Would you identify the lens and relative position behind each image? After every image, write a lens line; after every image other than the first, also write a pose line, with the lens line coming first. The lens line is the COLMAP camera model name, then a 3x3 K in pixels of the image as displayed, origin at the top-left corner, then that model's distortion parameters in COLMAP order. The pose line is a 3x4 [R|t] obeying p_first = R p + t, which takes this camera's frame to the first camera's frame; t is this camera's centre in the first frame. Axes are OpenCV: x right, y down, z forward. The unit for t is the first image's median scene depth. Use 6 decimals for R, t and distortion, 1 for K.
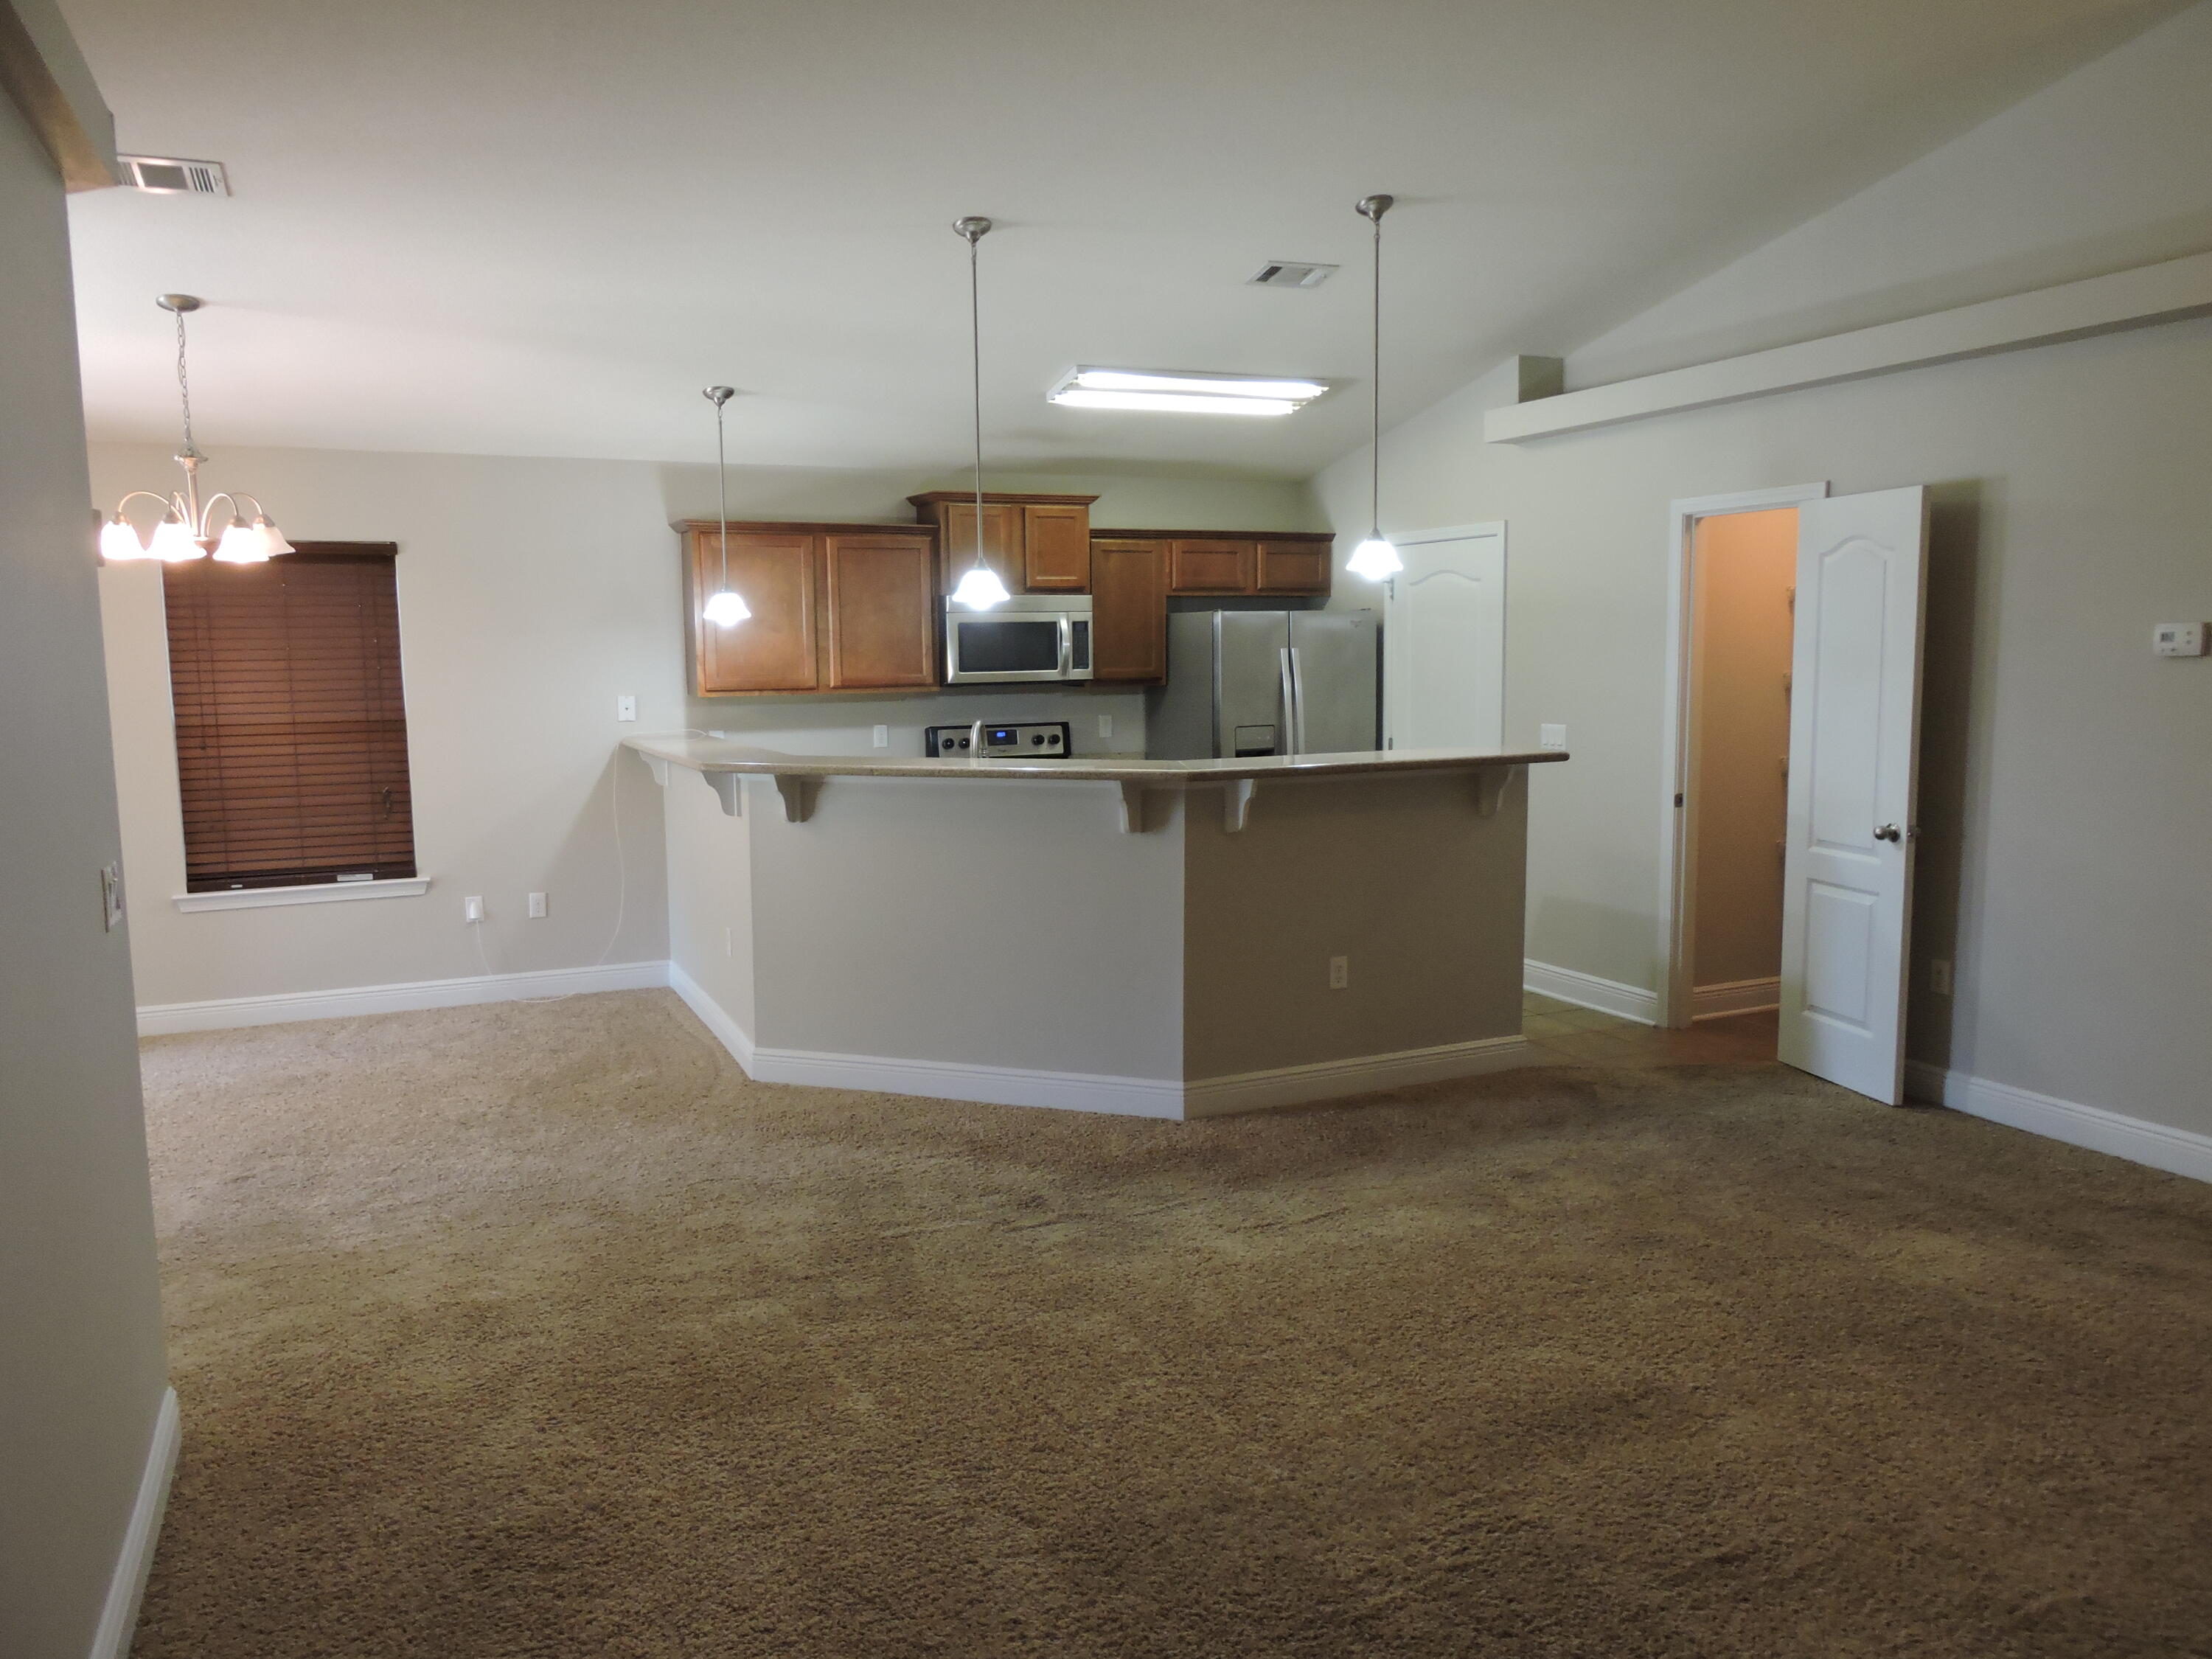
lens RADIAL K [[1587.8, 0, 1111.5], [0, 1587.8, 830.6], [0, 0, 1]] dist [0.001713, -0.000165]
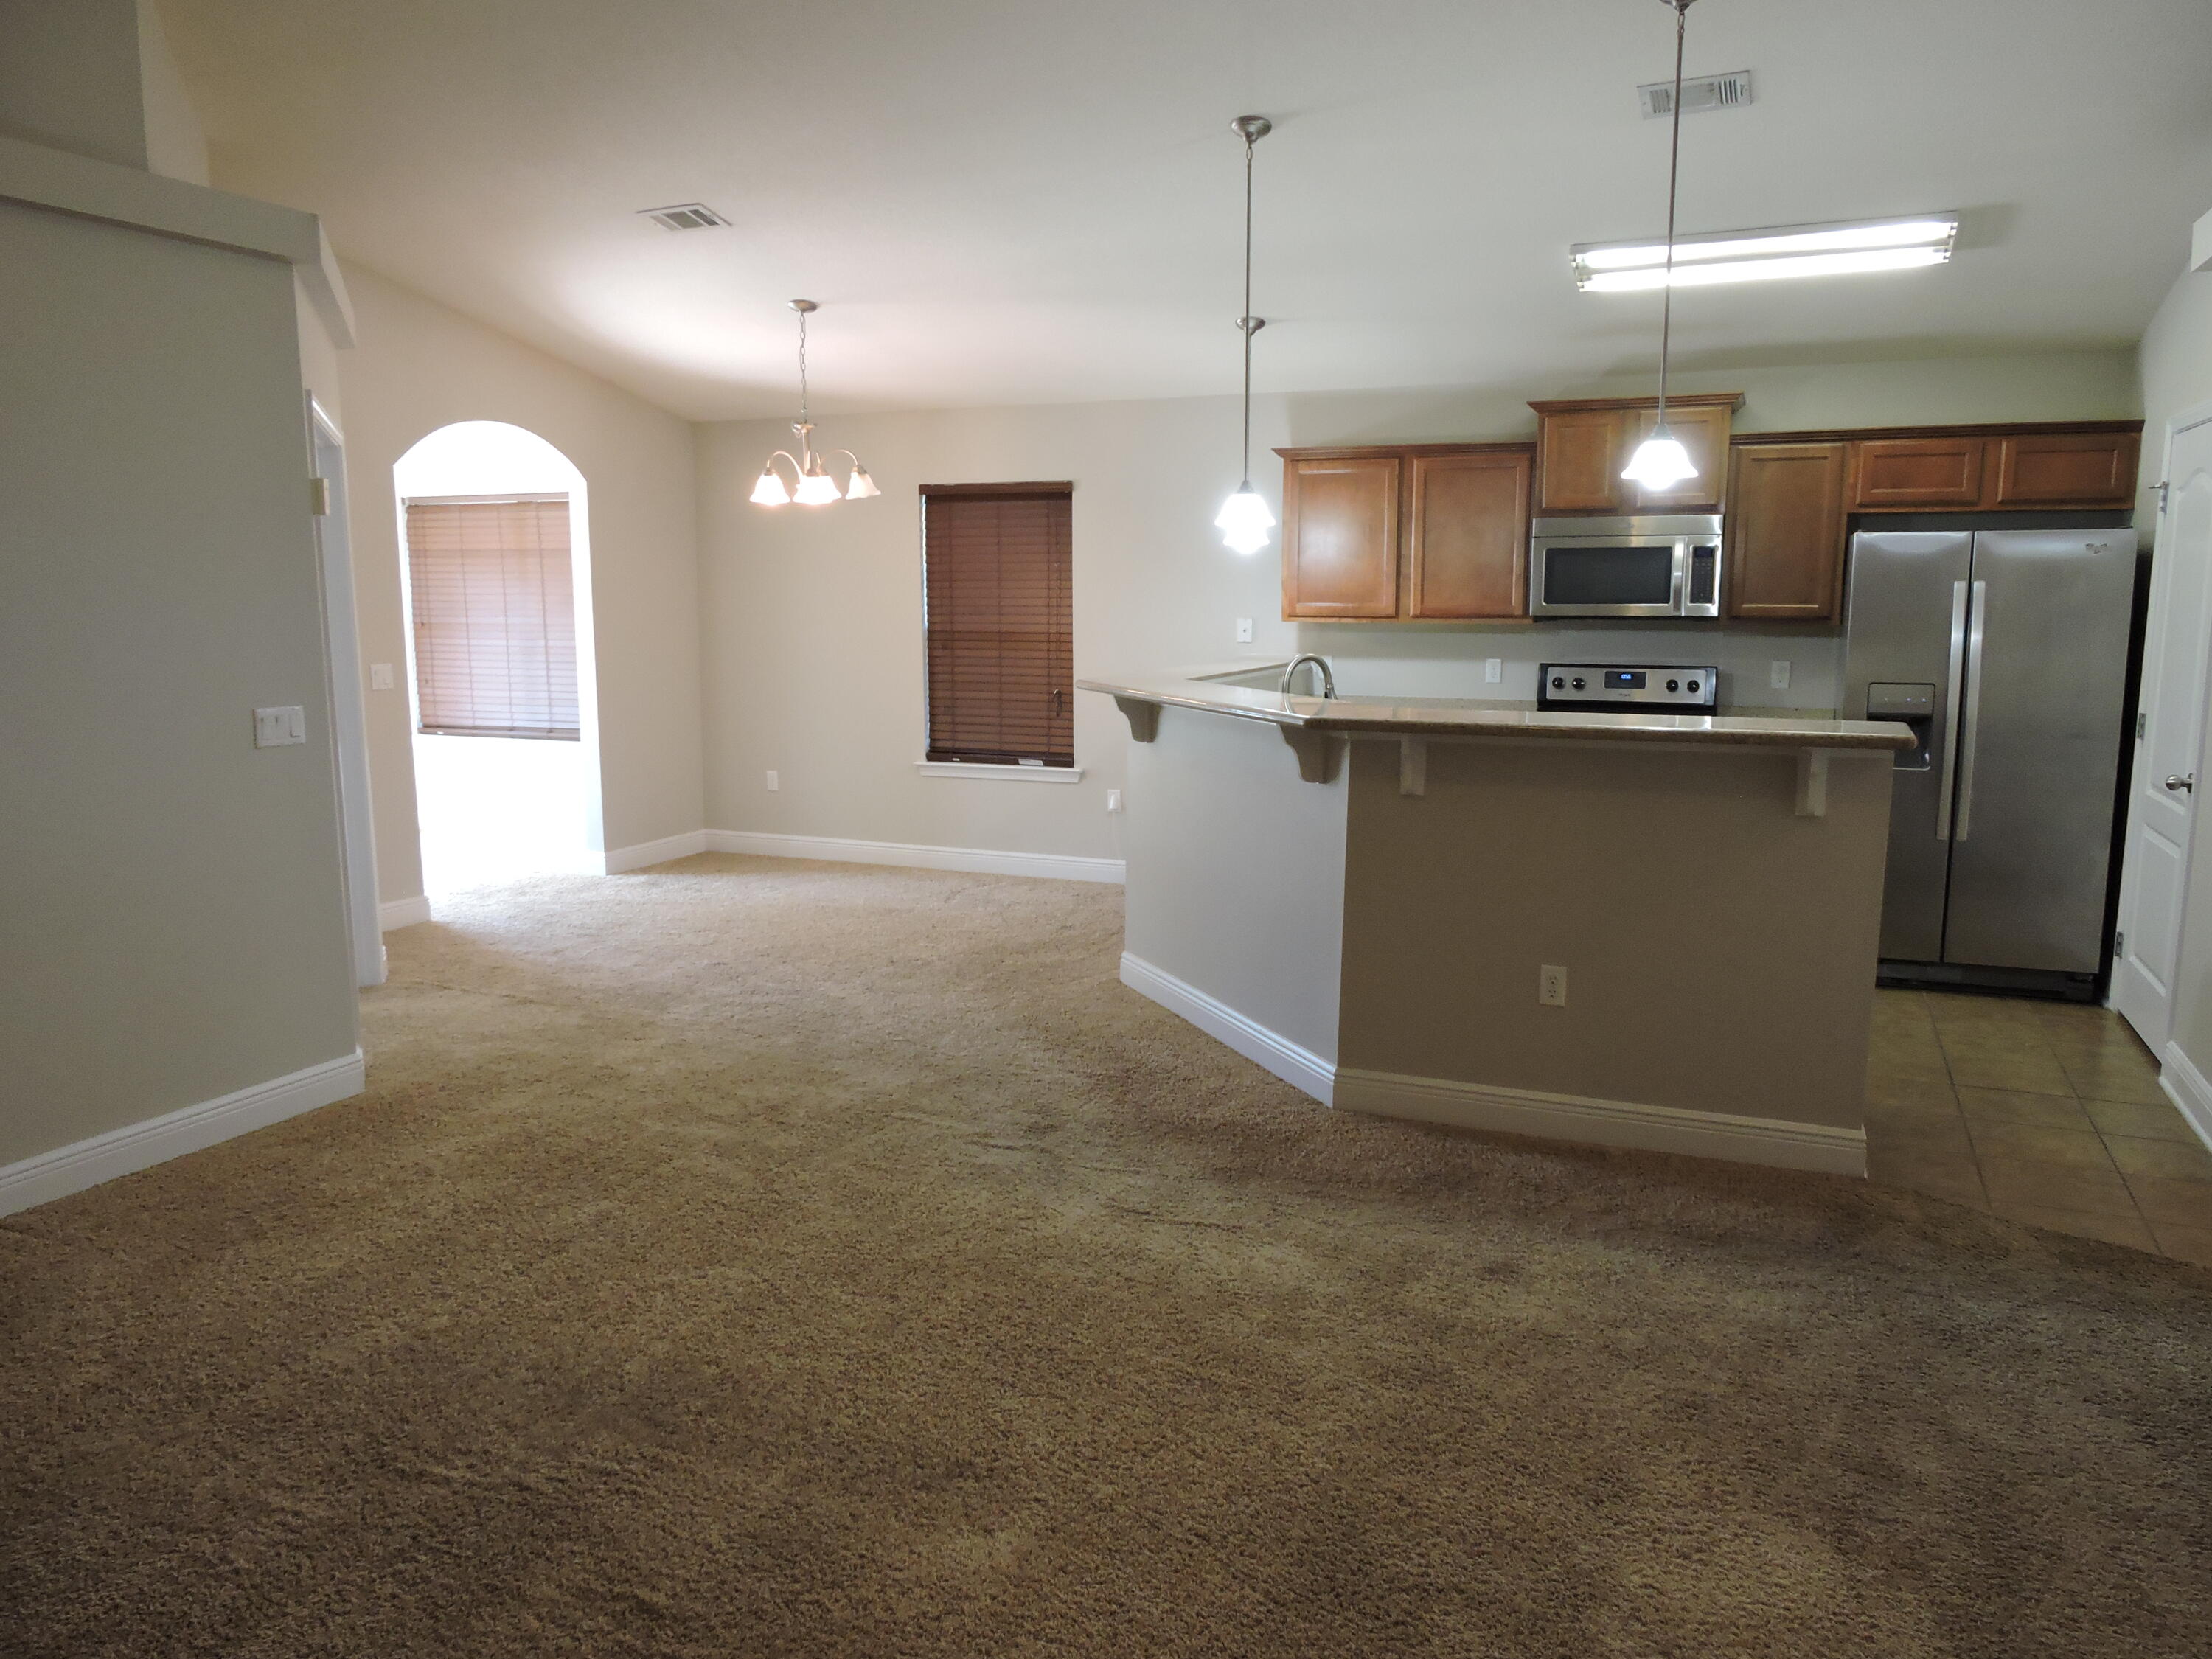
lens RADIAL K [[1587.8, 0, 1111.5], [0, 1587.8, 830.6], [0, 0, 1]] dist [0.001713, -0.000165]
pose [[0.670049, 0.127376, -0.731307, 0.461135], [-0.093991, 0.991797, 0.086629, -0.029873], [0.736343, 0.010691, 0.676524, 0.233018]]
